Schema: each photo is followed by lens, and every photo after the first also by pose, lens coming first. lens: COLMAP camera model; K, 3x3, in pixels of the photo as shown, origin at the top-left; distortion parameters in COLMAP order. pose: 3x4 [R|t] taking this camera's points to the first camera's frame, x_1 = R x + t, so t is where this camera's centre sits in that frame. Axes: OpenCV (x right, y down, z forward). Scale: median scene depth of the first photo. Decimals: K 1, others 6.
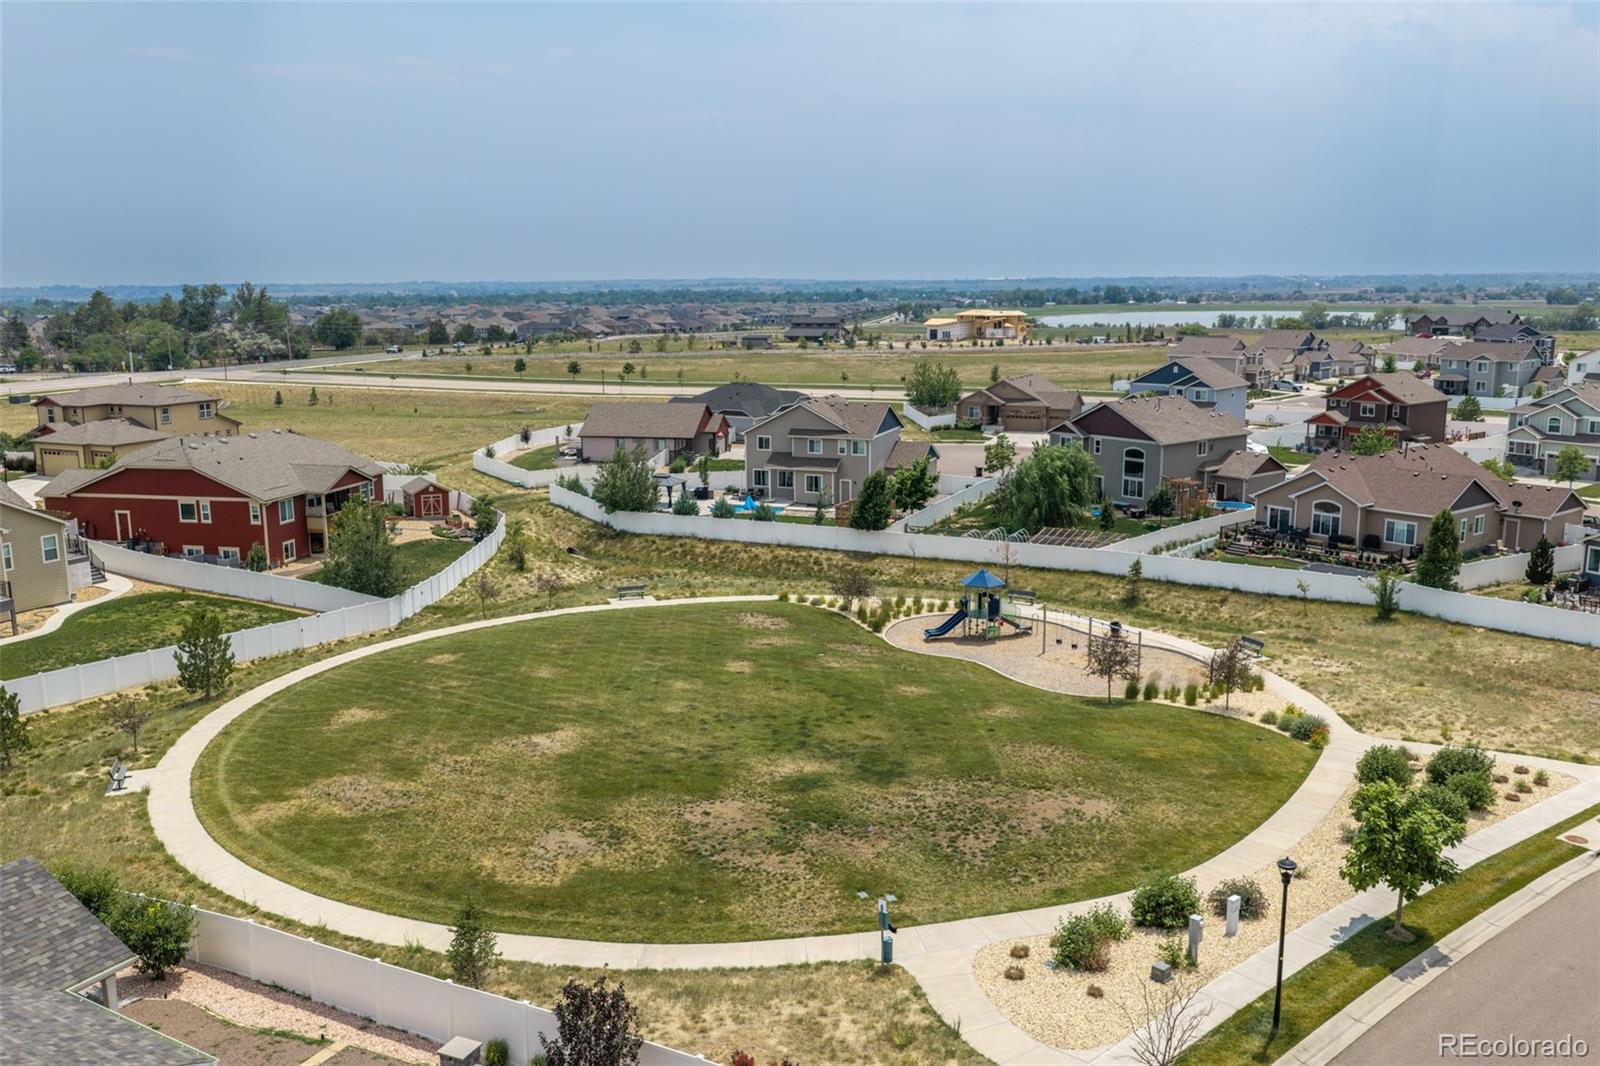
lens RADIAL K [[1331.5, 0, 800.0], [0, 1331.5, 533.0], [0, 0, 1]] dist [0.002190, -0.000899]
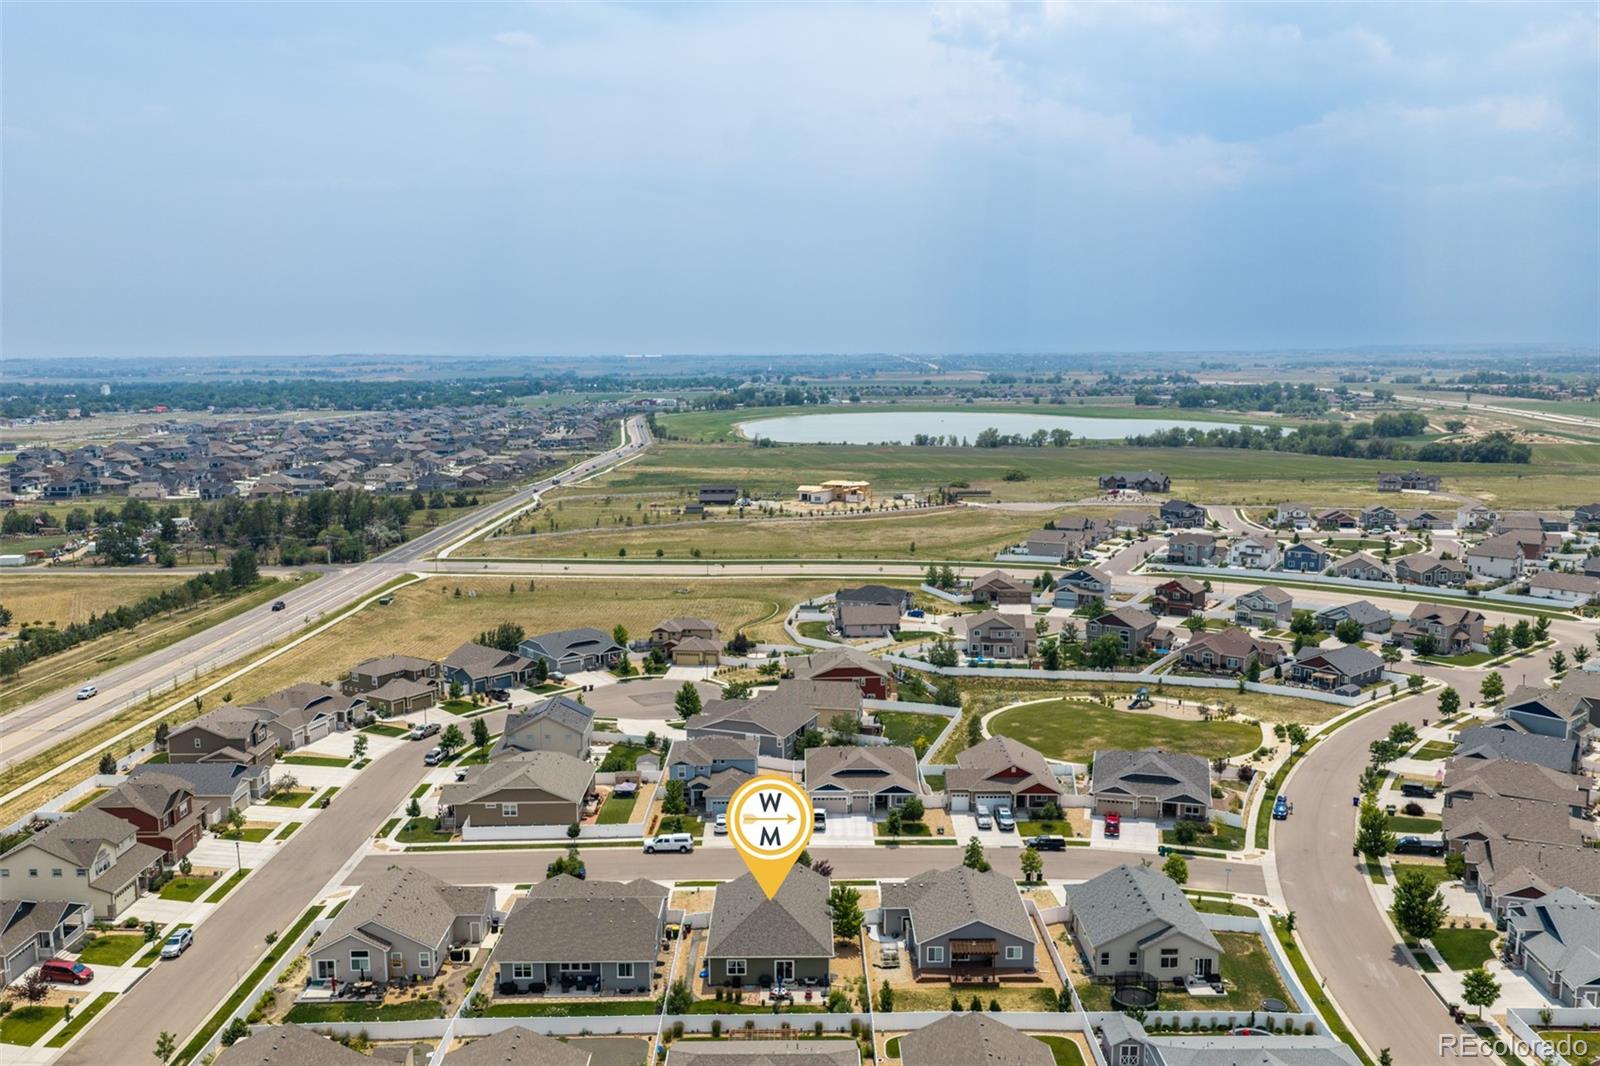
lens RADIAL K [[1331.5, 0, 800.0], [0, 1331.5, 533.0], [0, 0, 1]] dist [0.002190, -0.000899]
pose [[0.961757, -0.036450, 0.271467, -1.075701], [0.050405, 0.997732, -0.044610, -0.171446], [-0.269225, 0.056587, 0.961413, -1.369222]]
